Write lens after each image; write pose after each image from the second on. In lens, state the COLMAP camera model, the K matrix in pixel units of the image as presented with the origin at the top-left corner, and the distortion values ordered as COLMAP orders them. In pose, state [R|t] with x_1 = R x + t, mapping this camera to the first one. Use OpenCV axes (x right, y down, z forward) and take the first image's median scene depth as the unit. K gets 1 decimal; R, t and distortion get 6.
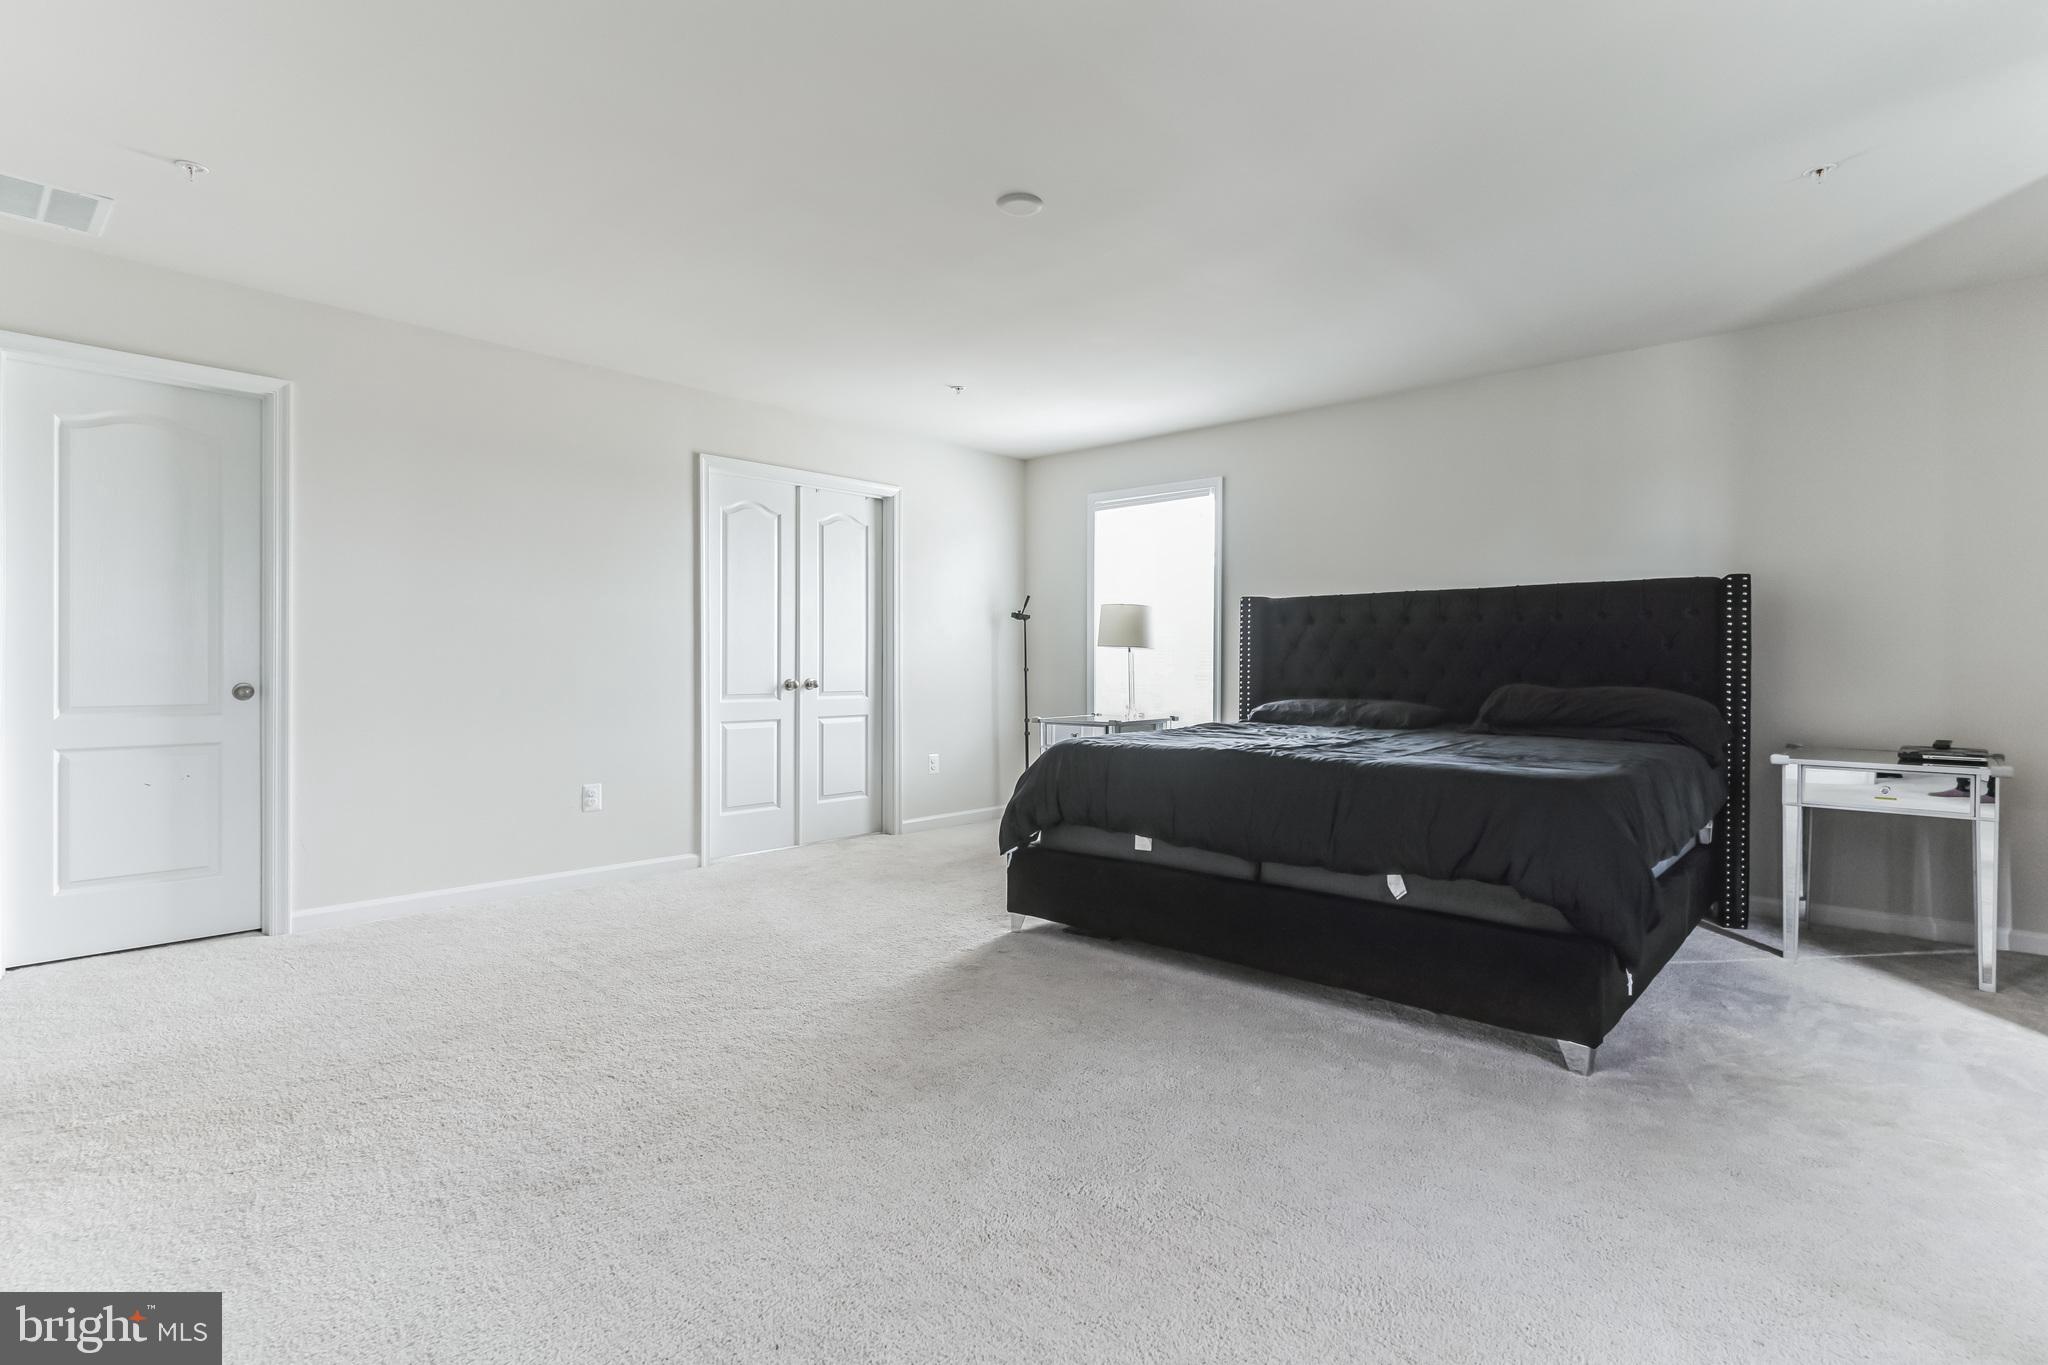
lens RADIAL K [[998.0, 0, 1018.8], [0, 998.0, 680.3], [0, 0, 1]] dist [0.001210, -0.000312]
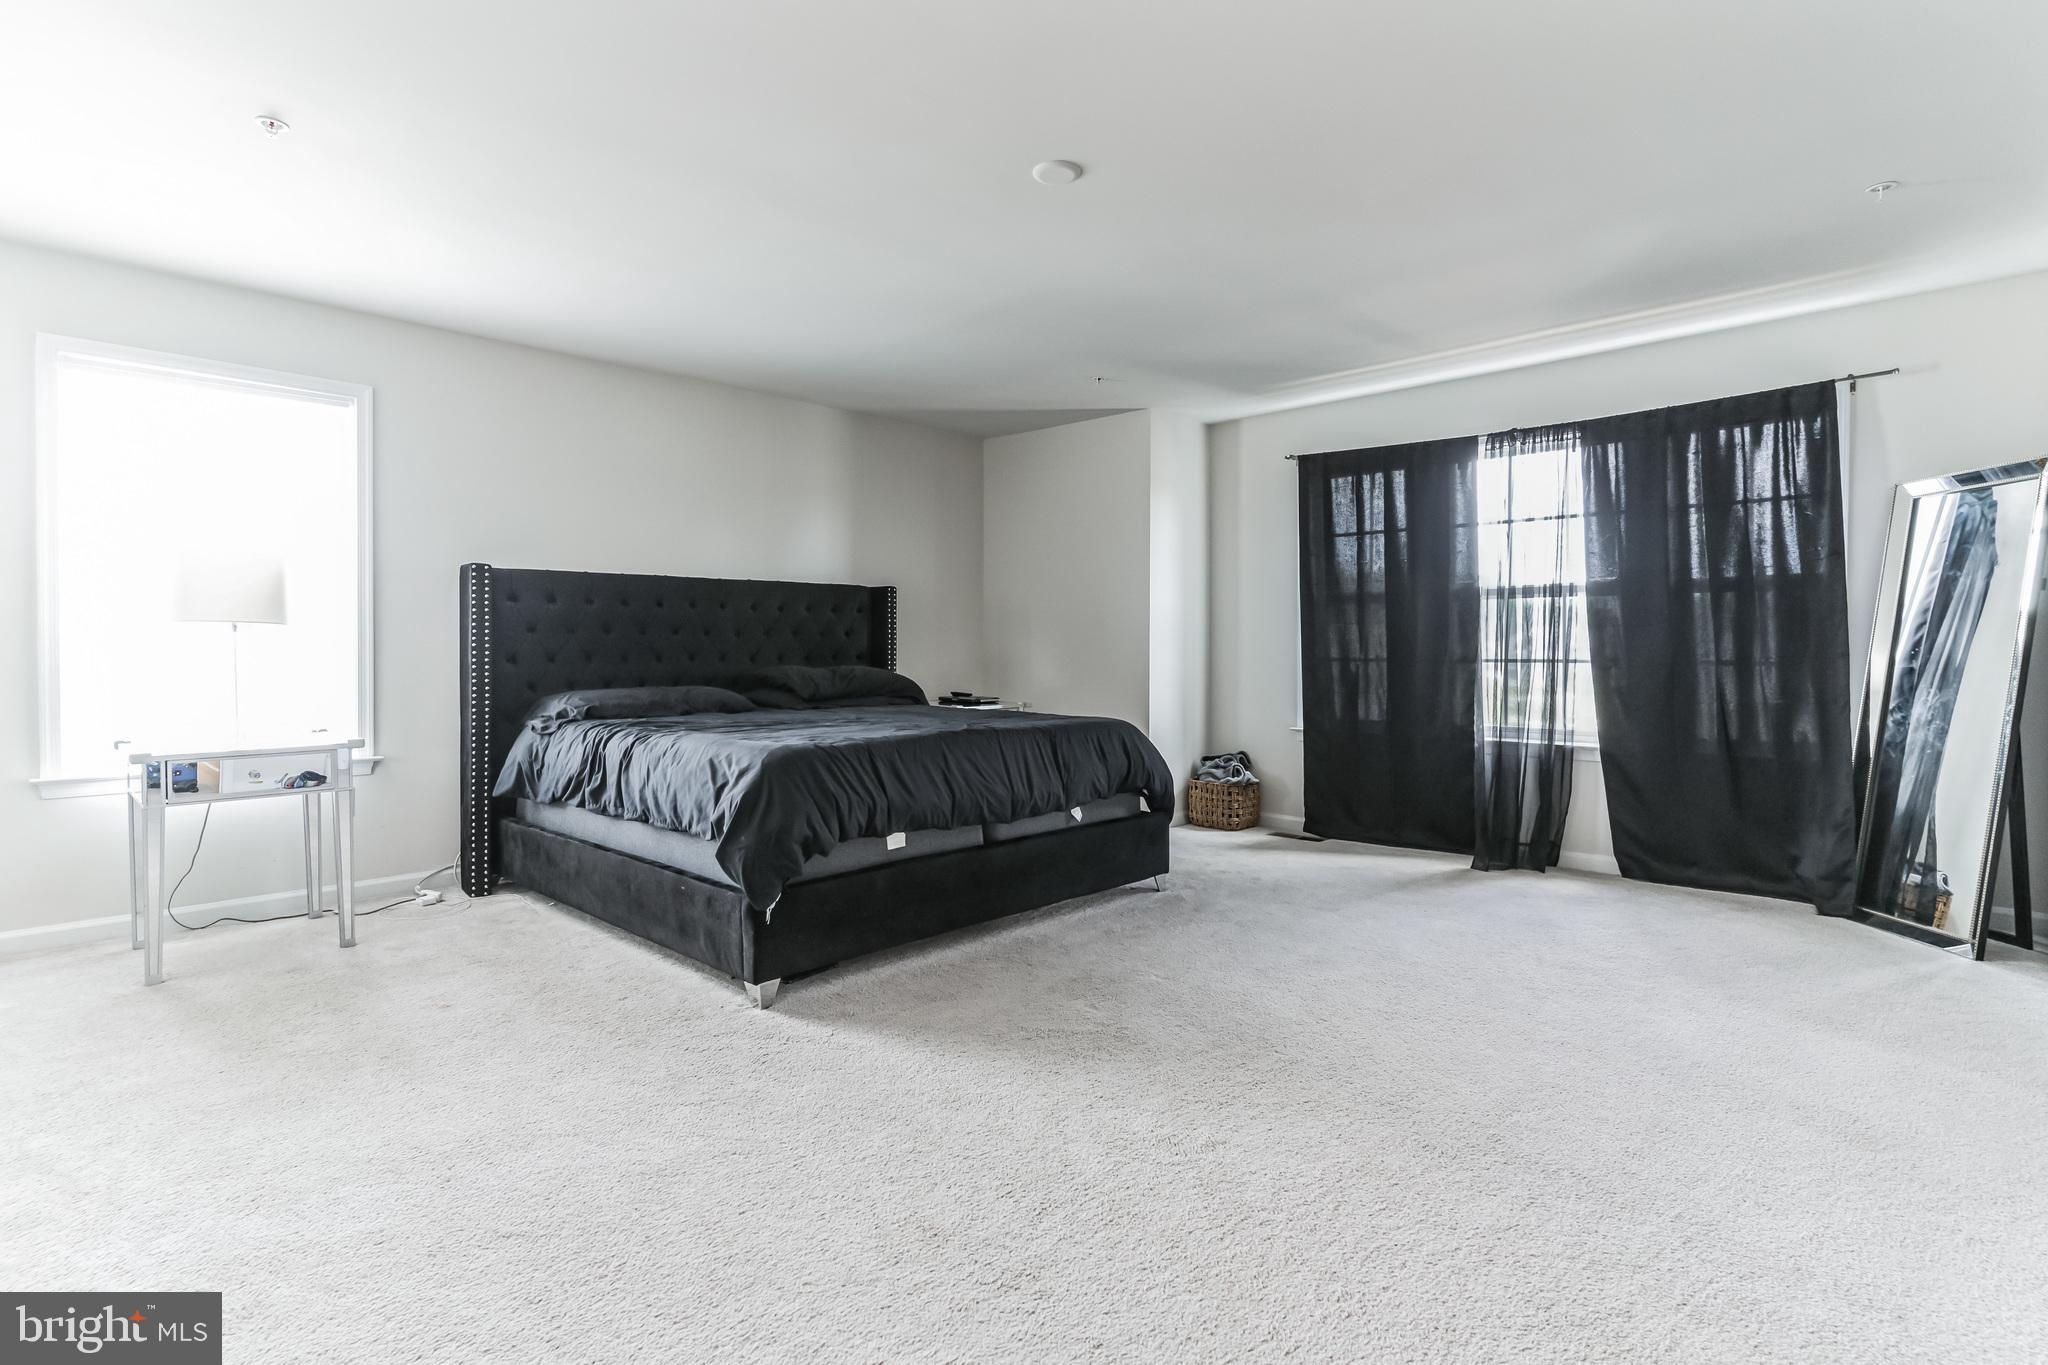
lens RADIAL K [[998.0, 0, 1010.0], [0, 998.0, 668.8], [0, 0, 1]] dist [0.001210, -0.000312]
pose [[0.031513, -0.019903, 0.999305, -0.811813], [0.013918, 0.999714, 0.019473, -0.017174], [-0.999406, 0.013294, 0.031781, 0.854394]]
